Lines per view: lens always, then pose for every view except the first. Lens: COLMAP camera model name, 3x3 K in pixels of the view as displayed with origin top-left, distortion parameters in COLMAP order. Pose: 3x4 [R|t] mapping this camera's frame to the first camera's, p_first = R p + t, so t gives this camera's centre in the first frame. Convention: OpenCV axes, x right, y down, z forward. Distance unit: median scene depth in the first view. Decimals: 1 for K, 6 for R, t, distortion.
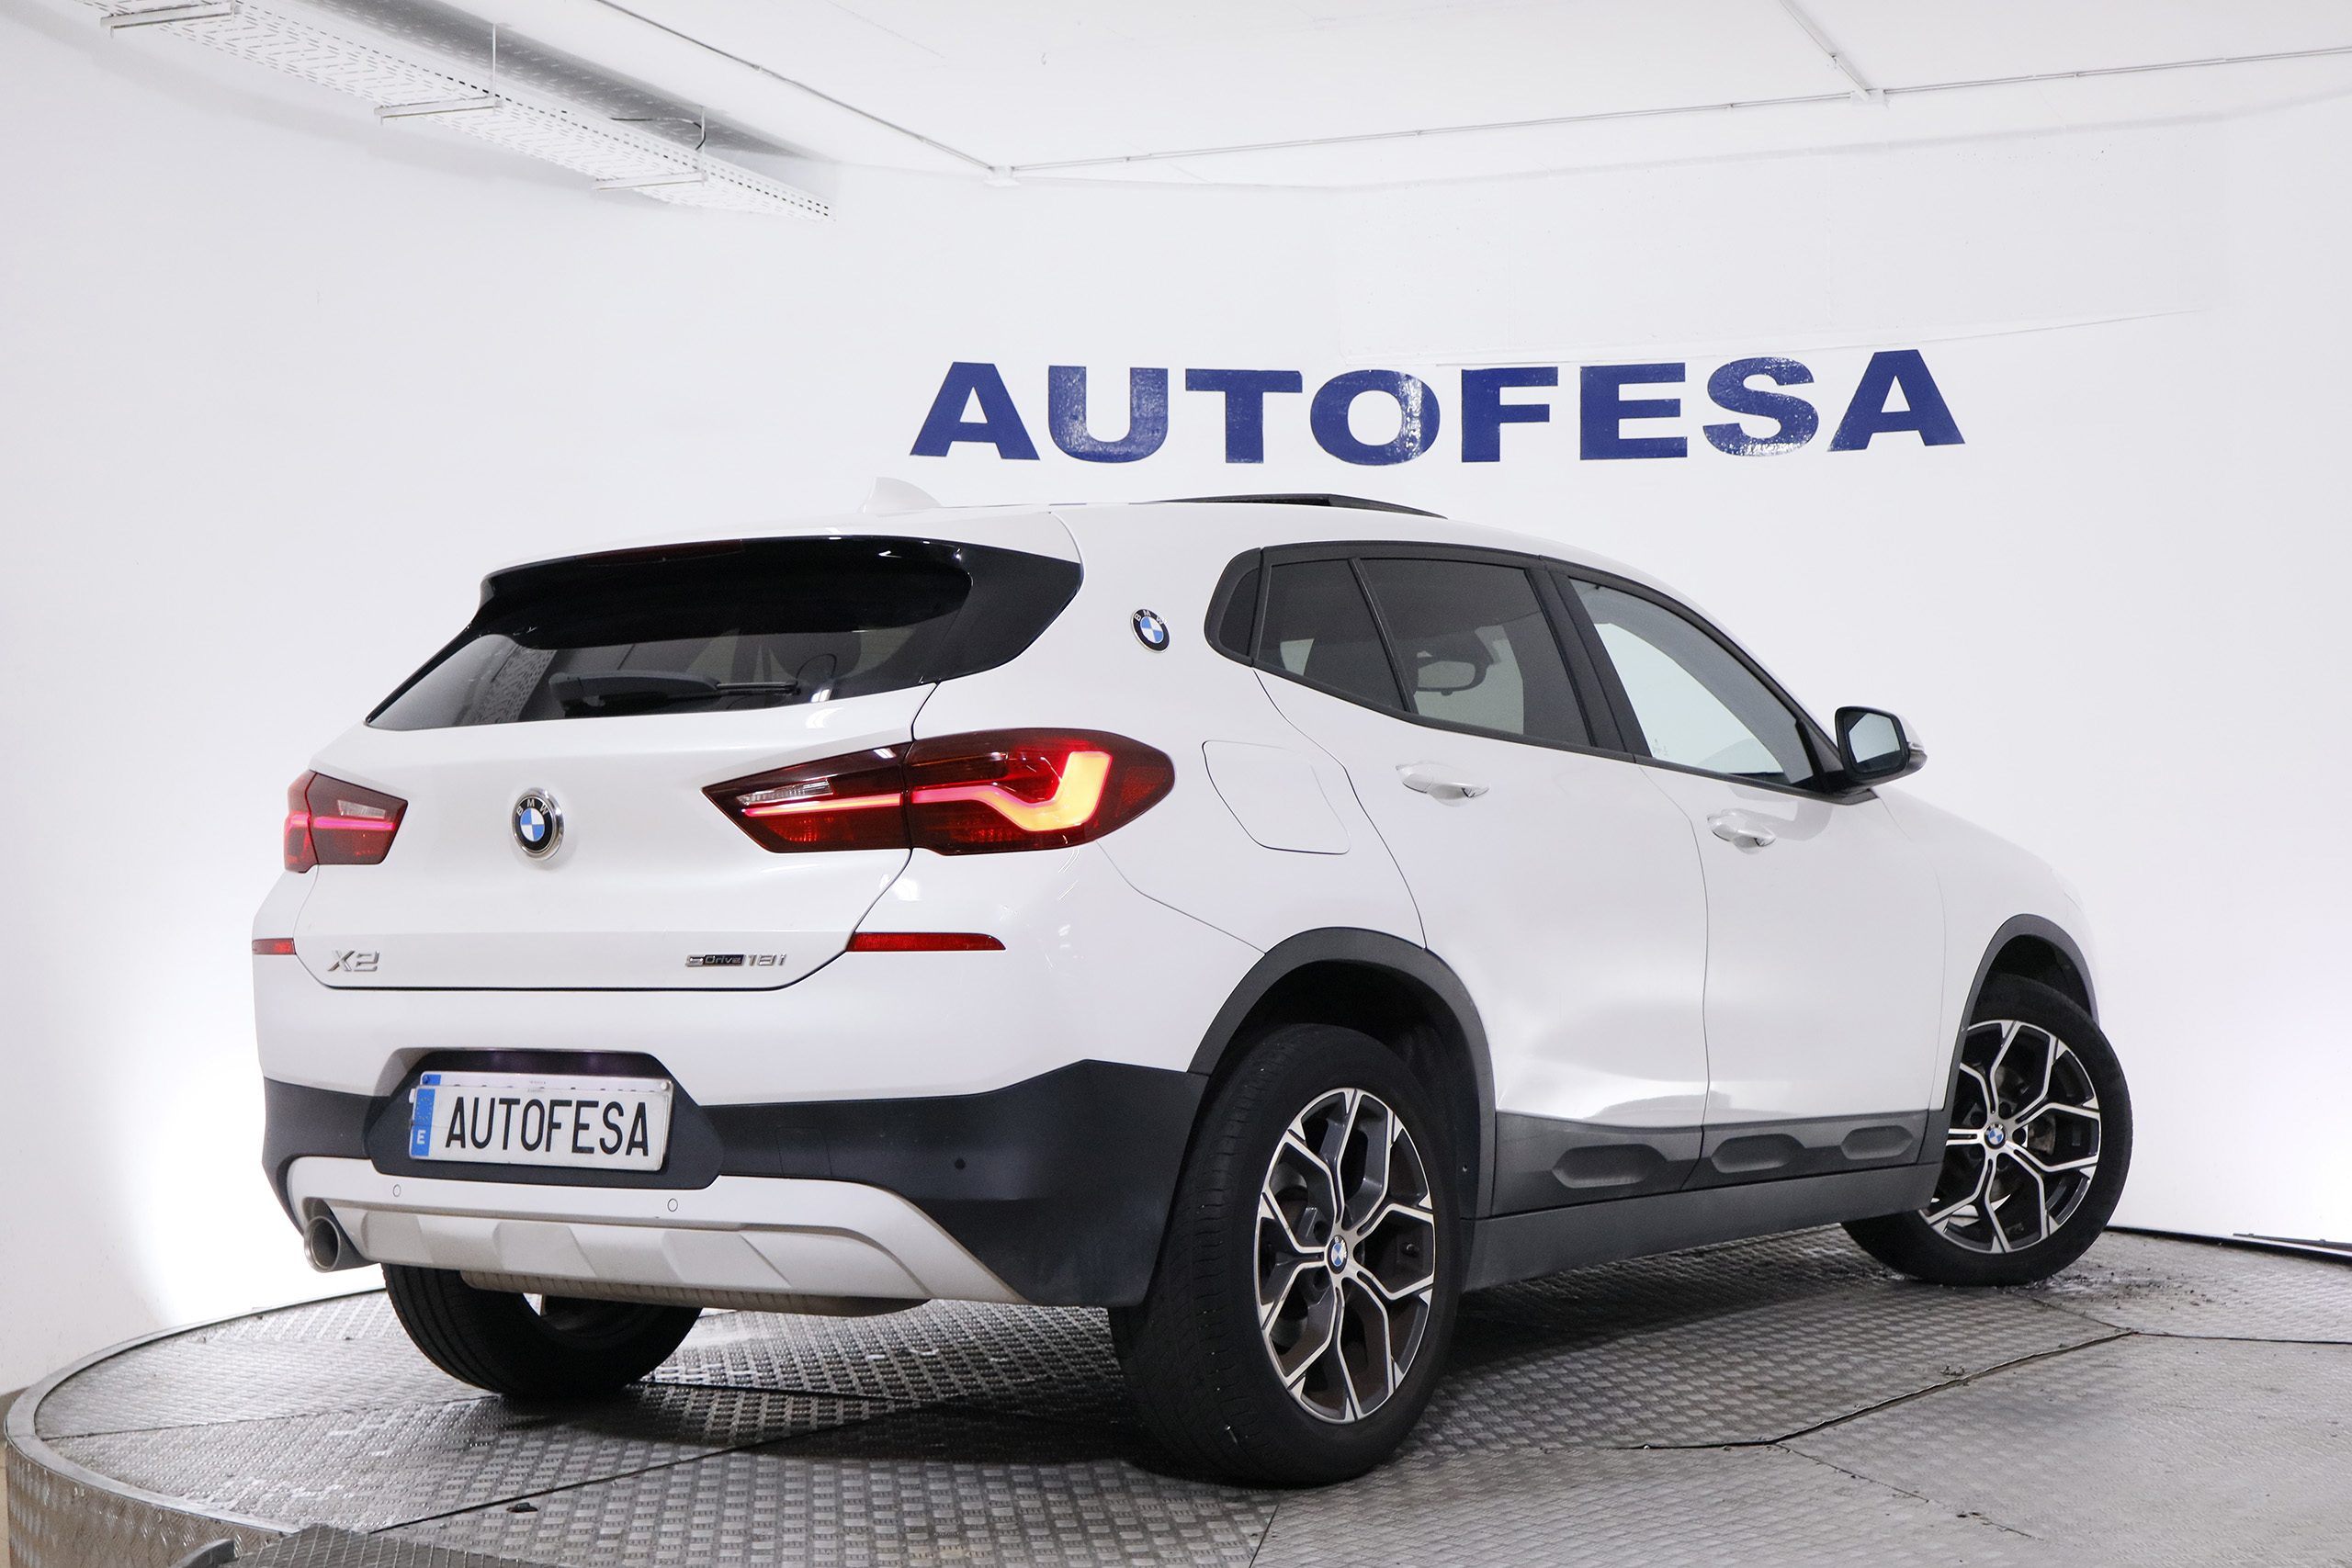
lens RADIAL K [[3404.5, 0, 1160.9], [0, 3404.5, 772.4], [0, 0, 1]] dist [-0.011020, 0.000000]
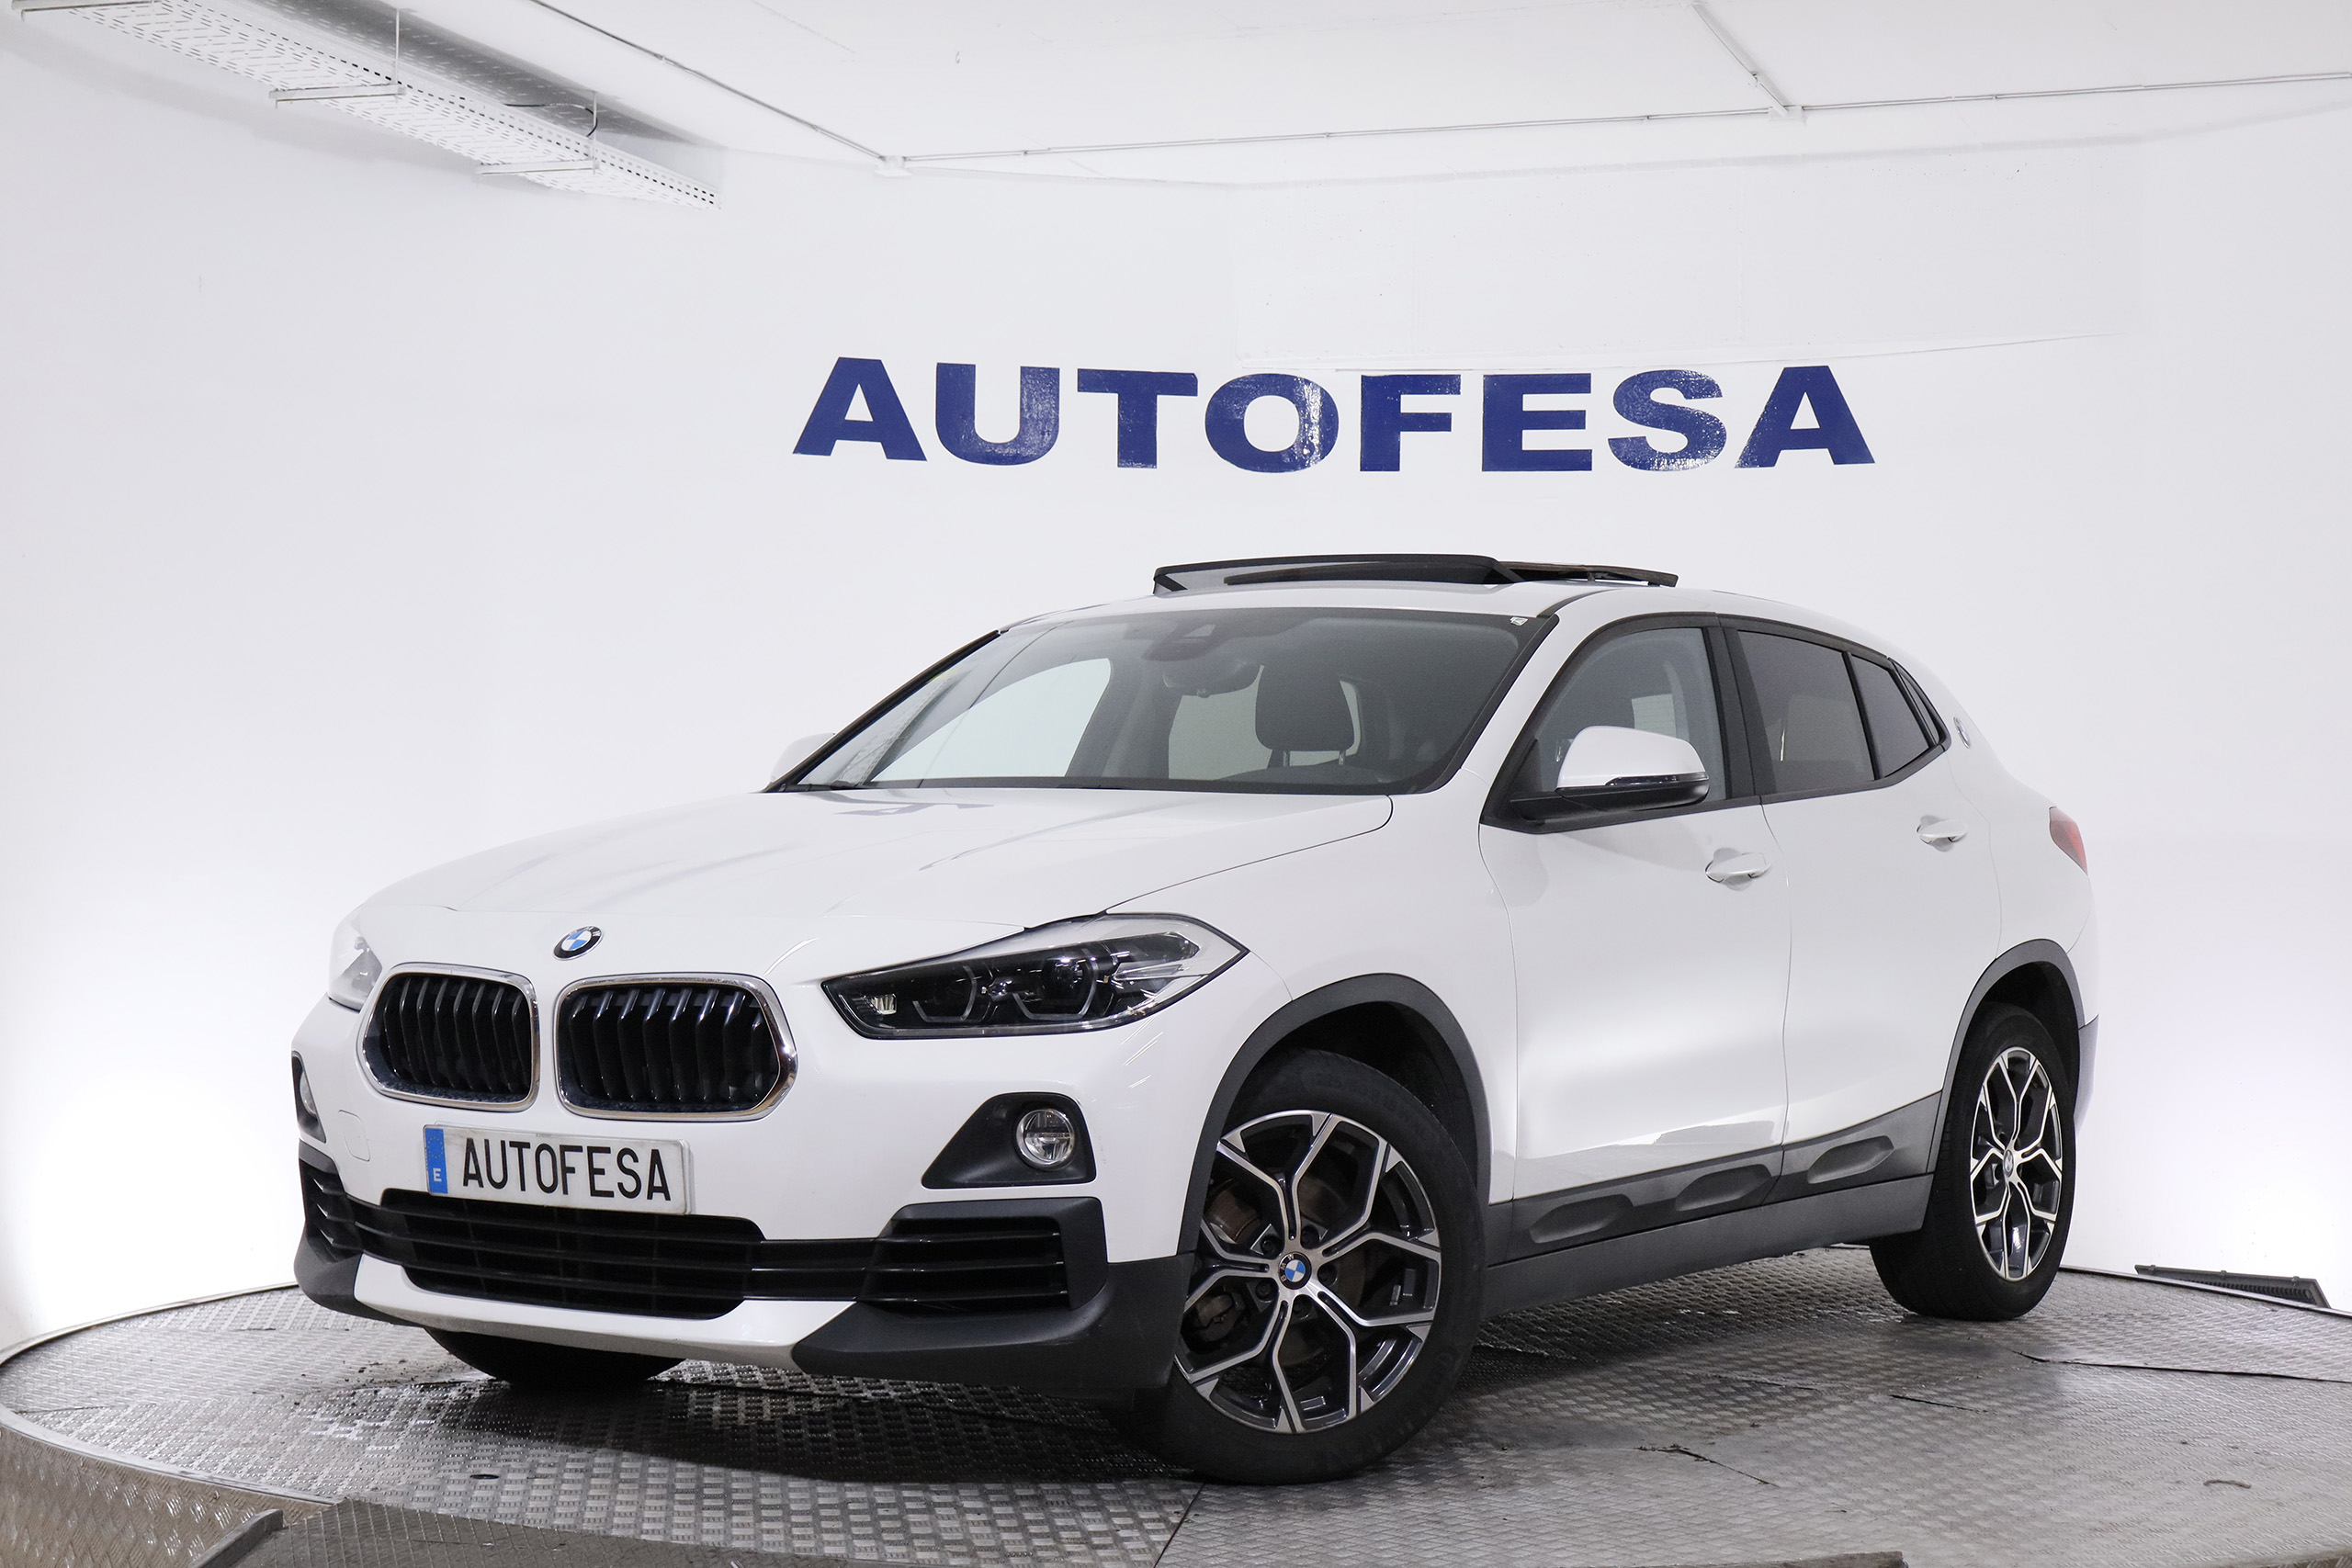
lens RADIAL K [[3750.9, 0, 1158.4], [0, 3750.9, 776.2], [0, 0, 1]] dist [-0.009233, 0.000000]
pose [[0.998524, 0.015718, 0.051981, -0.024544], [-0.015634, 0.999876, -0.002018, -0.000986], [-0.052007, 0.001203, 0.998646, -0.068566]]
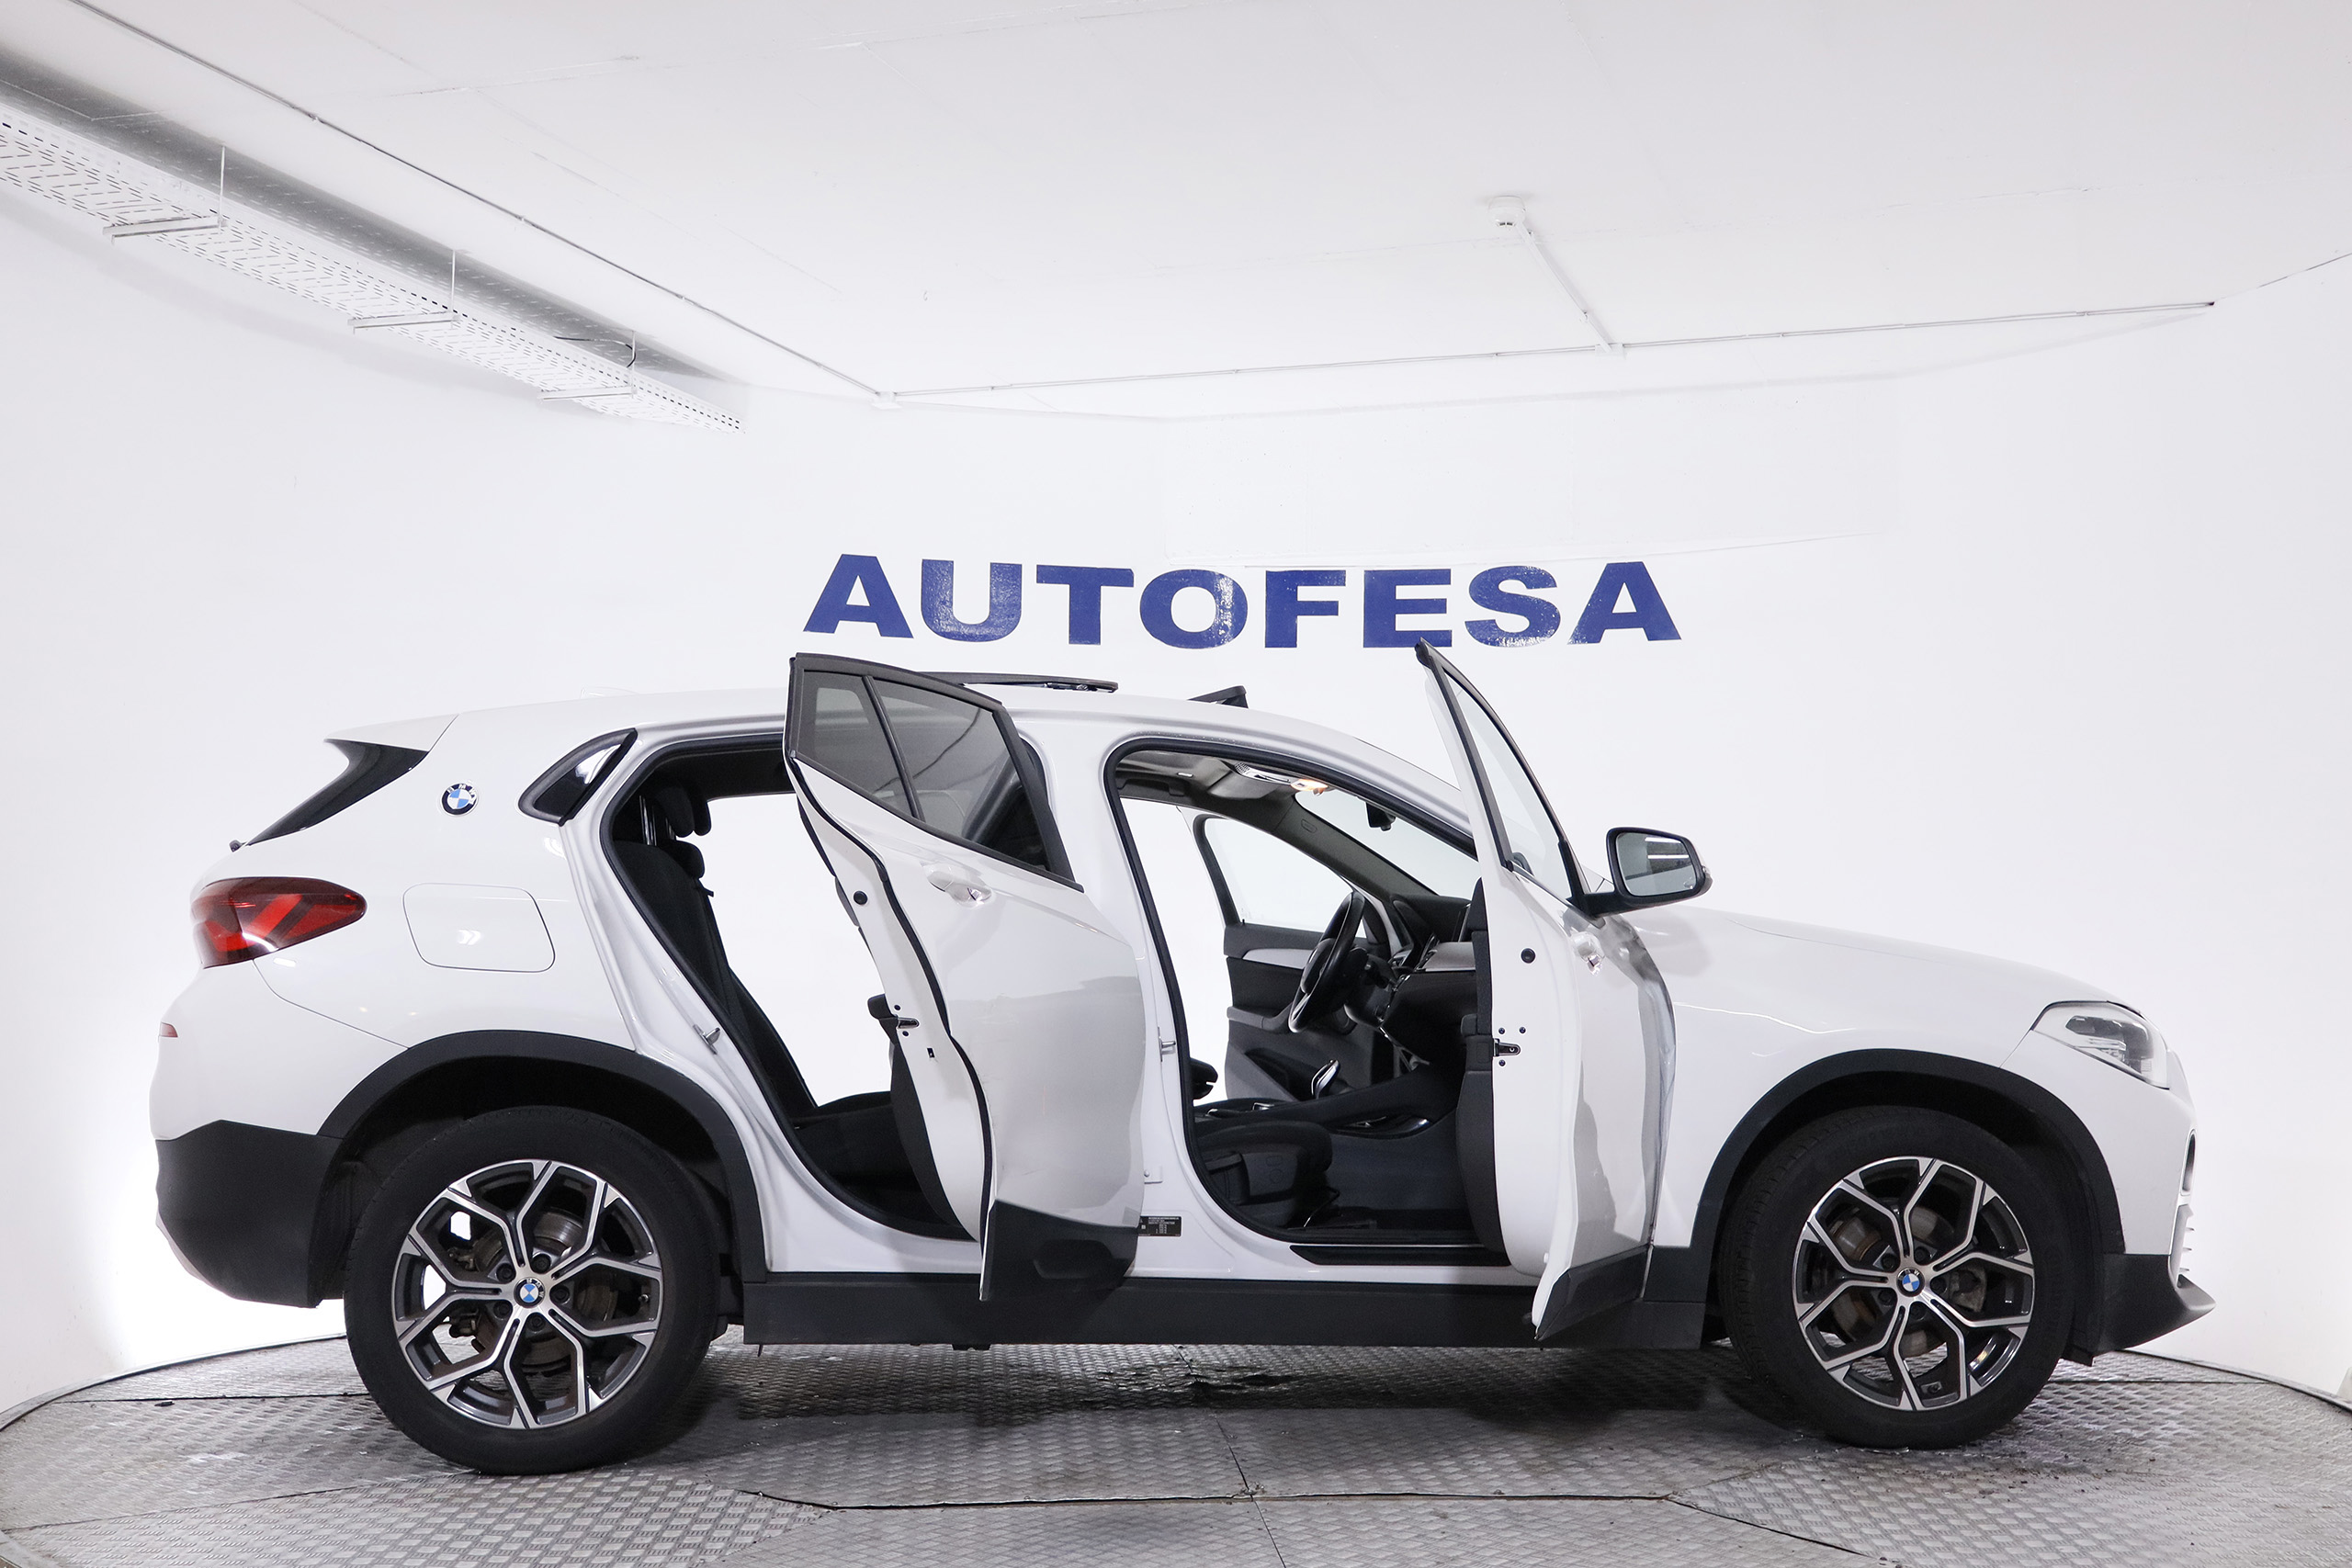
lens RADIAL K [[2705.5, 0, 1157.5], [0, 2705.5, 775.6], [0, 0, 1]] dist [0.000944, 0.000000]
pose [[0.998197, 0.019294, 0.056838, -0.003171], [-0.016553, 0.998695, -0.048312, 0.000965], [-0.057696, 0.047284, 0.997214, 0.053949]]
